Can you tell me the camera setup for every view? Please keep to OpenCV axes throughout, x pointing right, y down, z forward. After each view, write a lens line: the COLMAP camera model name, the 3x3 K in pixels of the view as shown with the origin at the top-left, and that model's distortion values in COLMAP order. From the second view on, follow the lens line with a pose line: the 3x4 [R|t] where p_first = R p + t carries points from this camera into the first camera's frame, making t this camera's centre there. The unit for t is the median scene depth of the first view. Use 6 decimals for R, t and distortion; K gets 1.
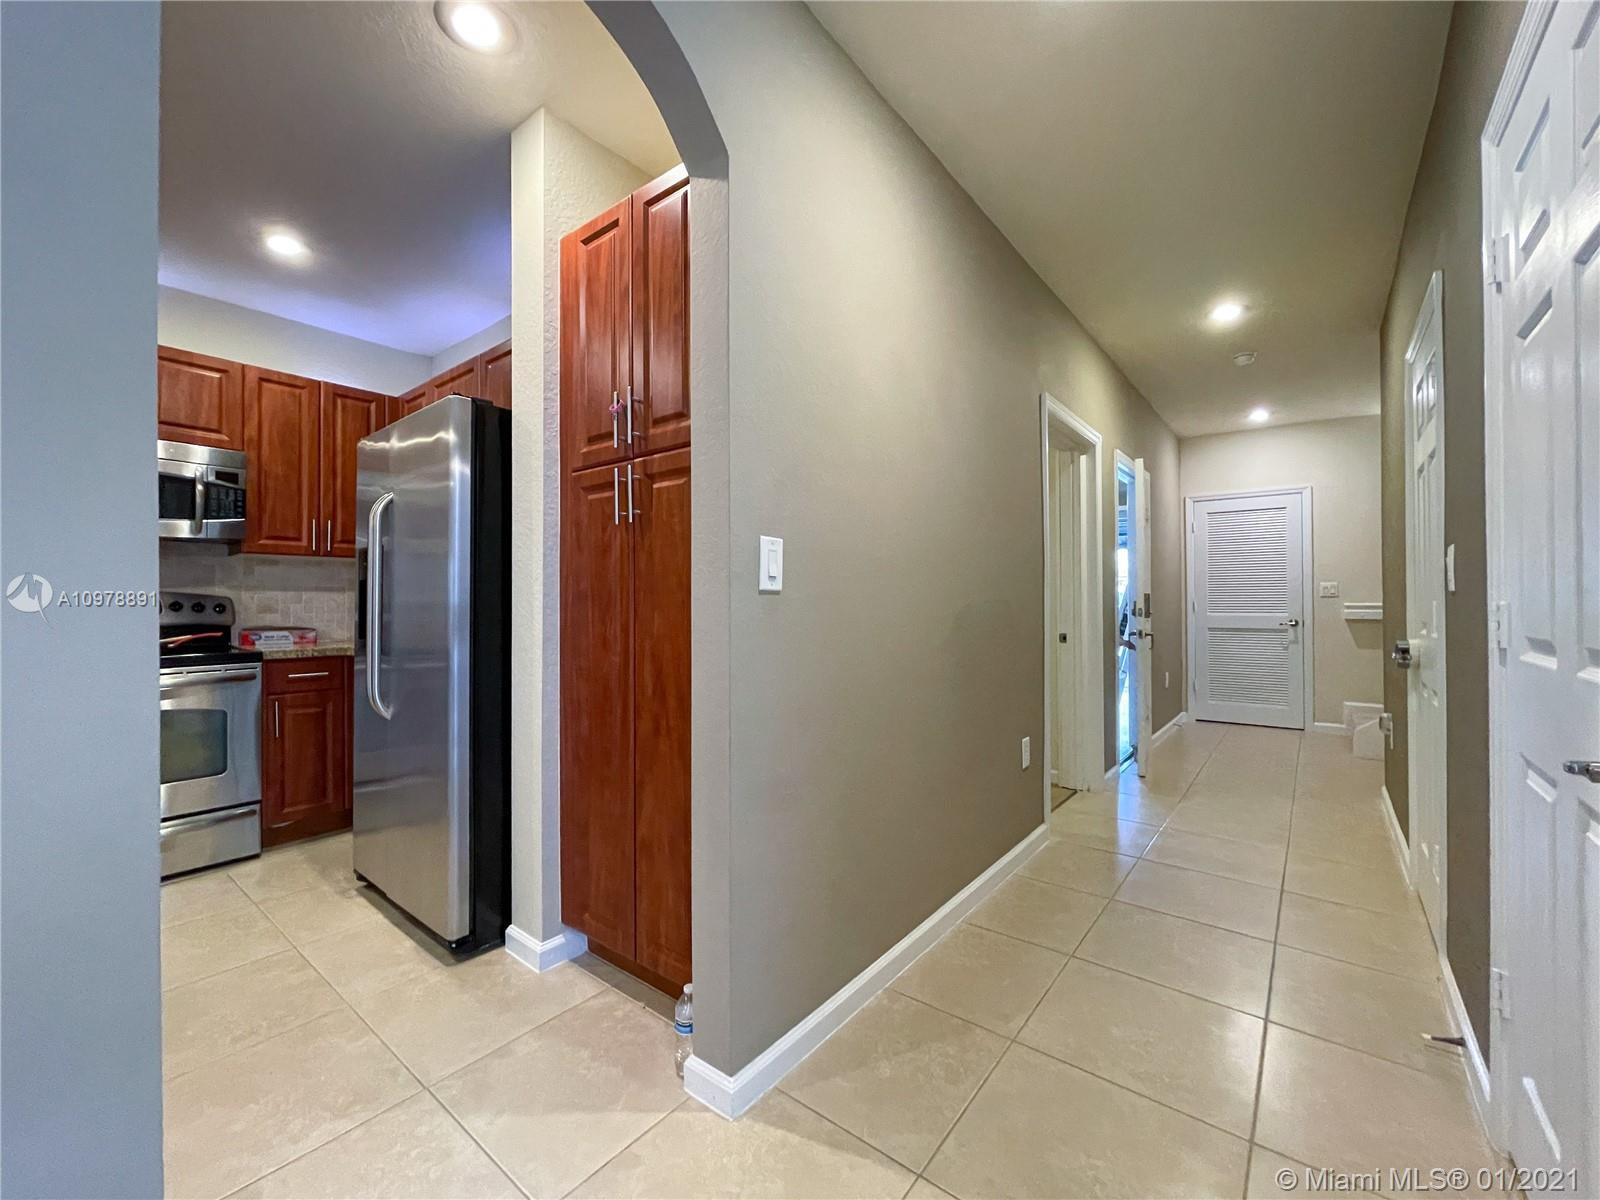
lens RADIAL K [[669.3, 0, 782.3], [0, 669.3, 596.2], [0, 0, 1]] dist [-0.002347, 0.000159]
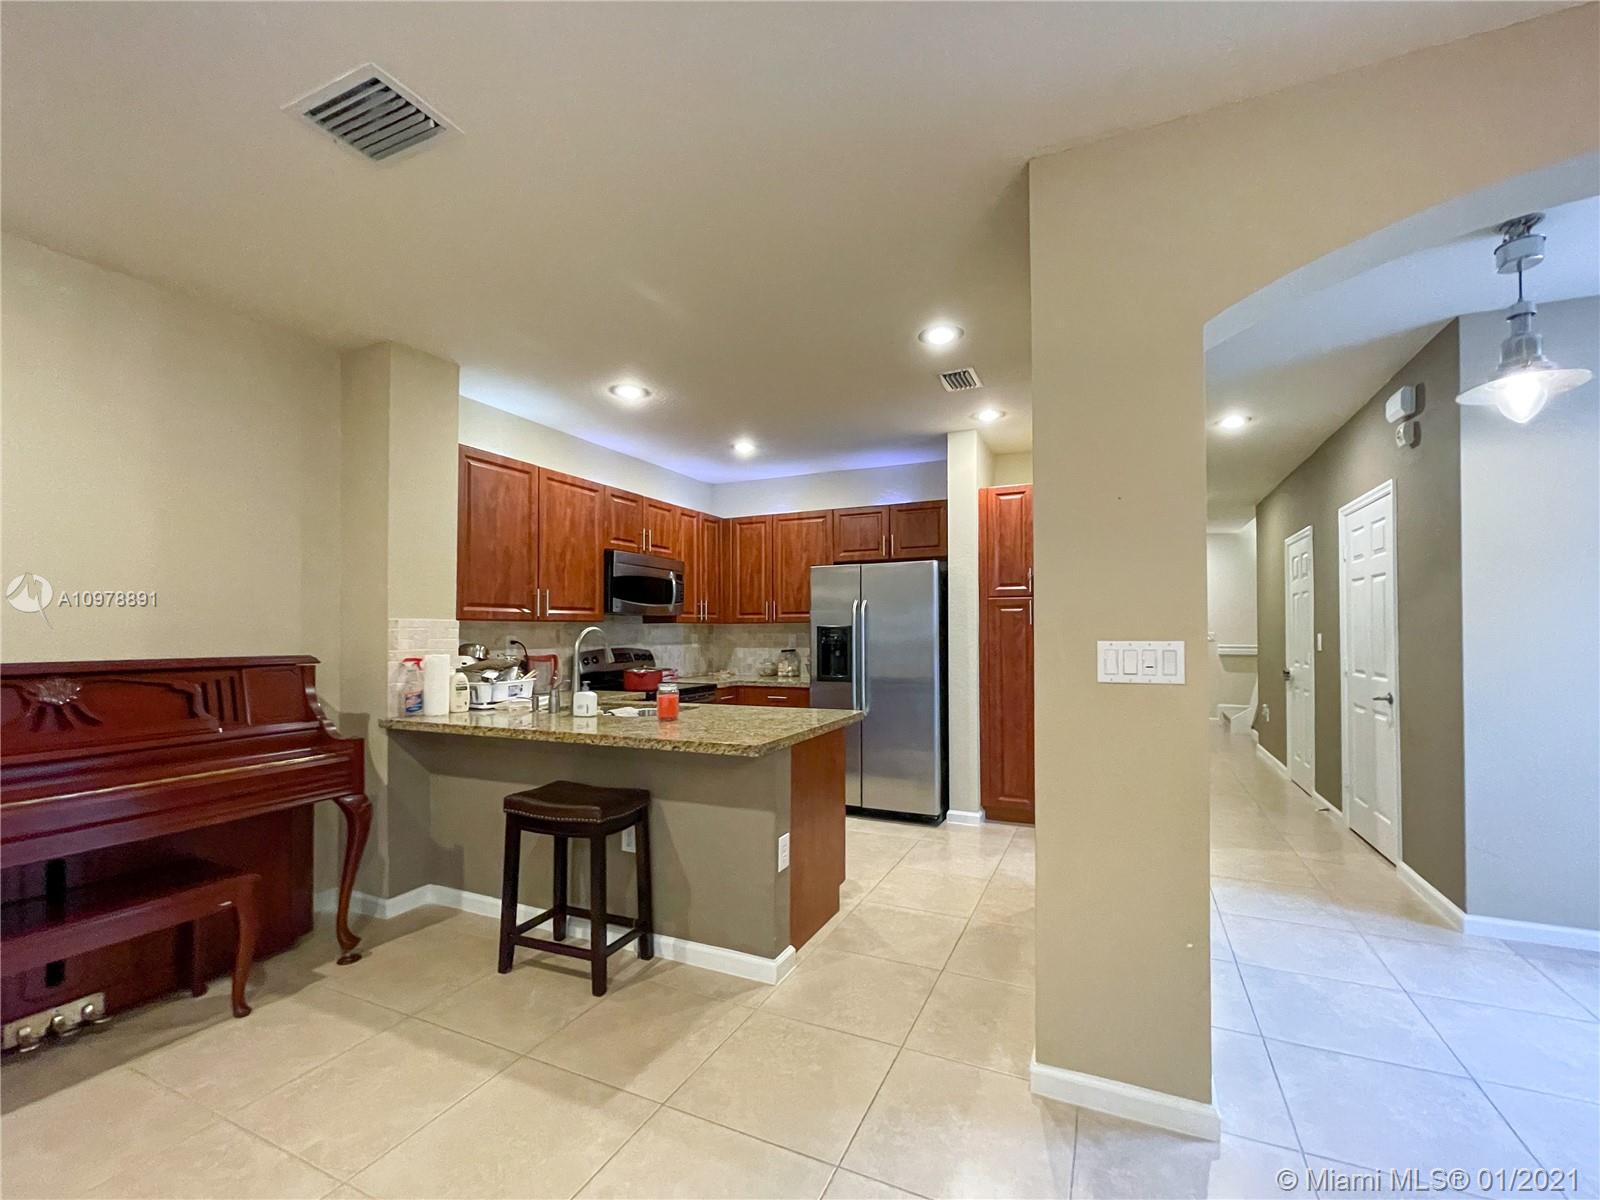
lens RADIAL K [[609.4, 0, 849.9], [0, 609.4, 630.4], [0, 0, 1]] dist [0.001432, -0.000103]
pose [[0.975635, 0.000040, 0.219402, -0.802166], [0.000056, 1.000000, -0.000429, -0.051453], [-0.219402, 0.000430, 0.975634, -0.569758]]
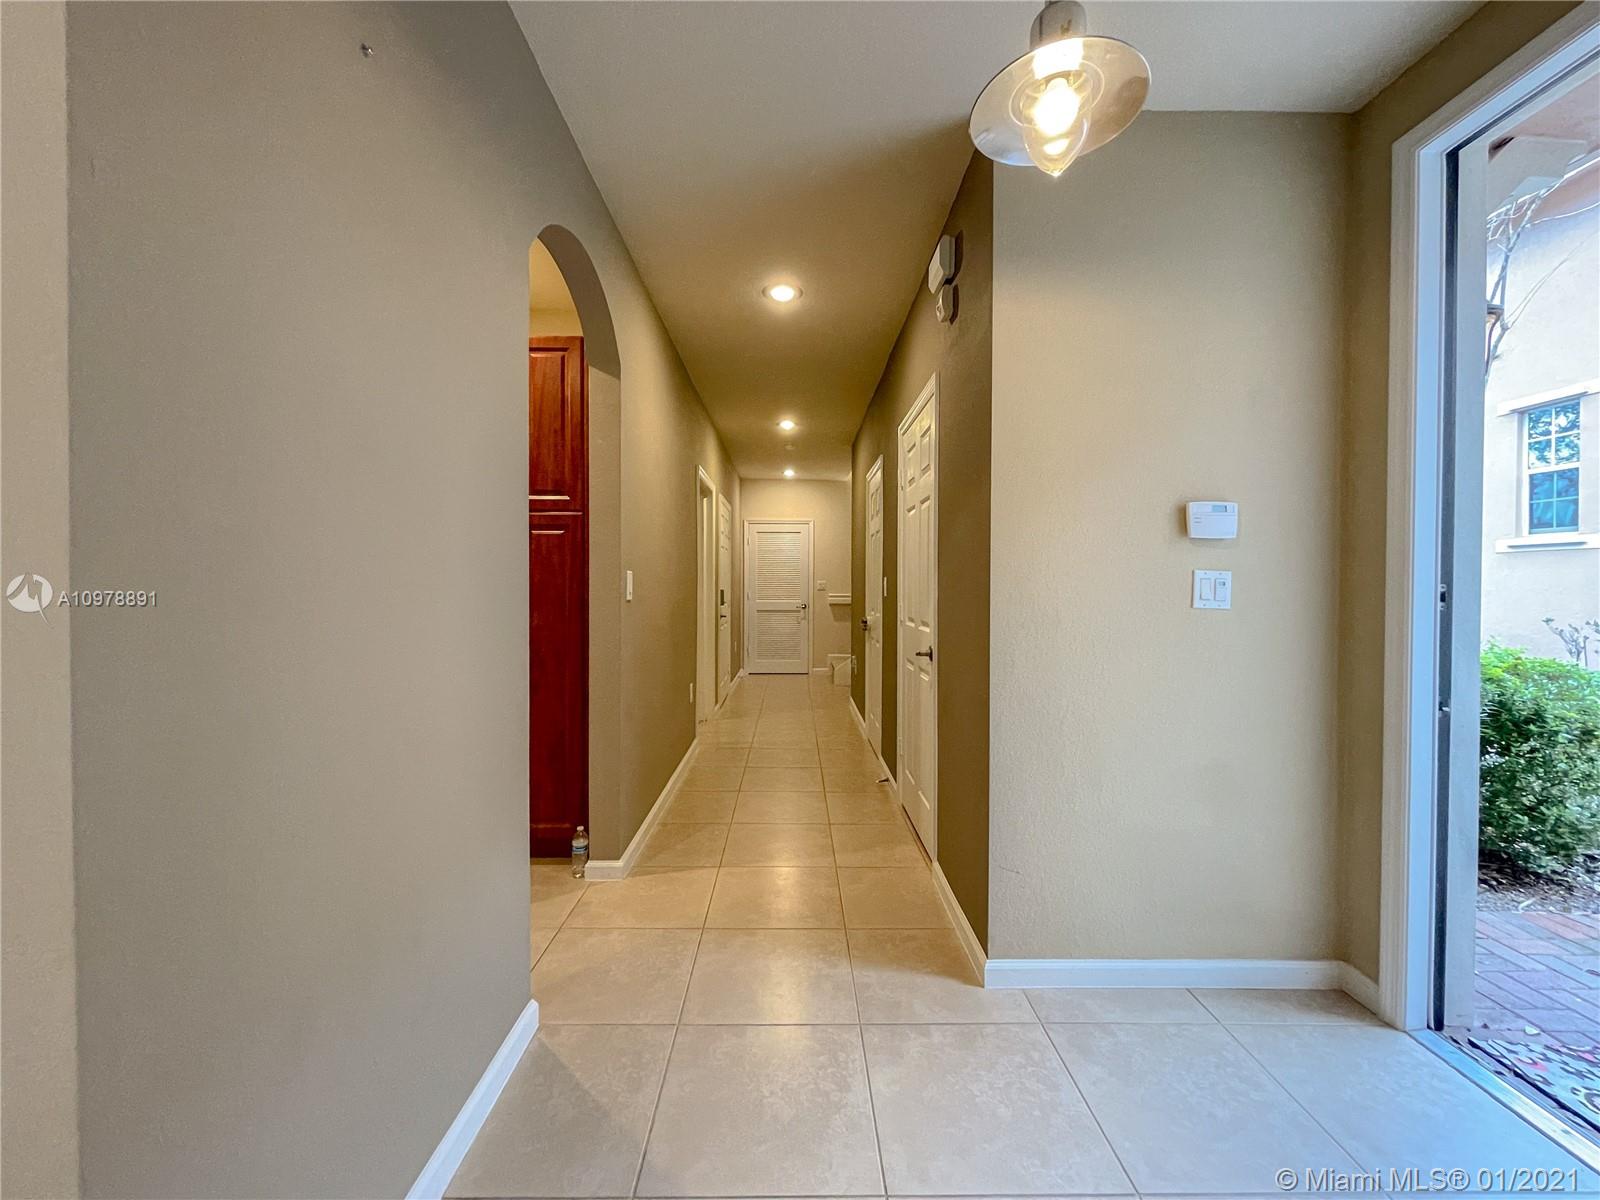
lens RADIAL K [[648.5, 0, 786.3], [0, 648.5, 597.2], [0, 0, 1]] dist [0.002529, 0.000127]
pose [[0.789946, -0.008223, 0.613122, -0.386940], [-0.007619, 0.999701, 0.023223, -0.031688], [-0.613129, -0.023016, 0.789647, -0.338373]]
